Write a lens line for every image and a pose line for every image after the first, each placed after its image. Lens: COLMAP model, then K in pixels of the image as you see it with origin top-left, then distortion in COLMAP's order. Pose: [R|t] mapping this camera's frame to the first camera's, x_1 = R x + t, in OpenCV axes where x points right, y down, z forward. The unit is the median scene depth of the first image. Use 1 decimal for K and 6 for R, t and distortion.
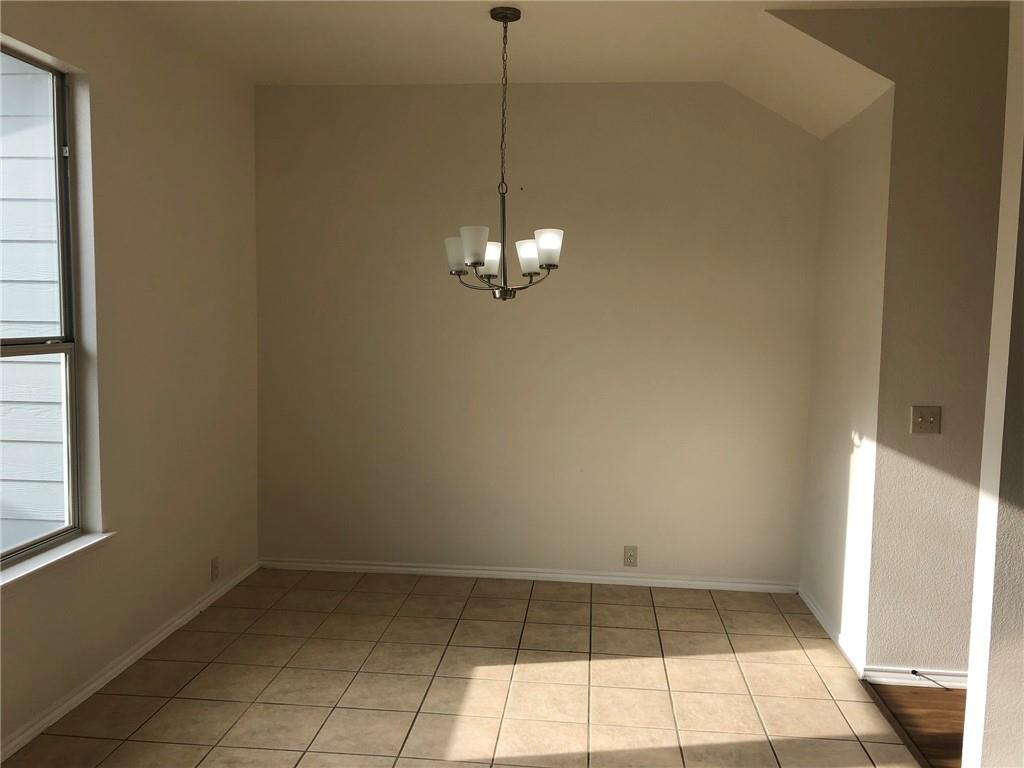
lens RADIAL K [[852.8, 0, 513.7], [0, 852.8, 388.1], [0, 0, 1]] dist [0.041172, -0.032572]
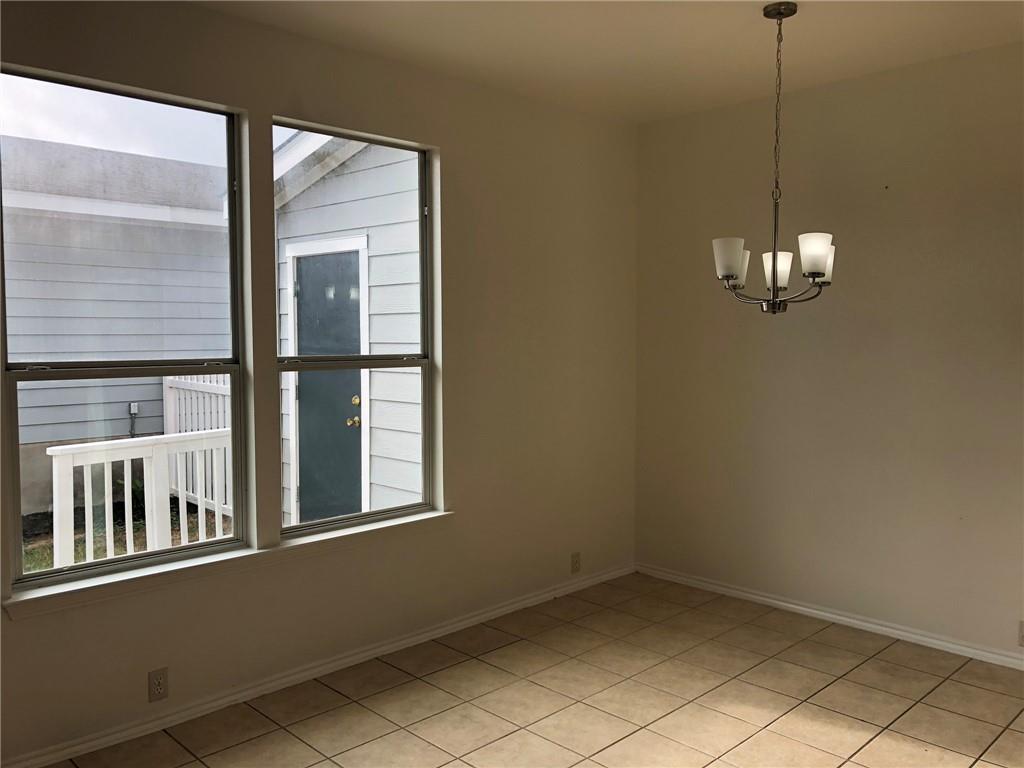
lens RADIAL K [[852.8, 0, 512.0], [0, 852.8, 377.0], [0, 0, 1]] dist [0.041172, -0.032572]
pose [[0.762429, 0.014639, -0.646906, 0.366058], [-0.040806, 0.998842, -0.025489, 0.001148], [0.645784, 0.045831, 0.762144, 0.106243]]
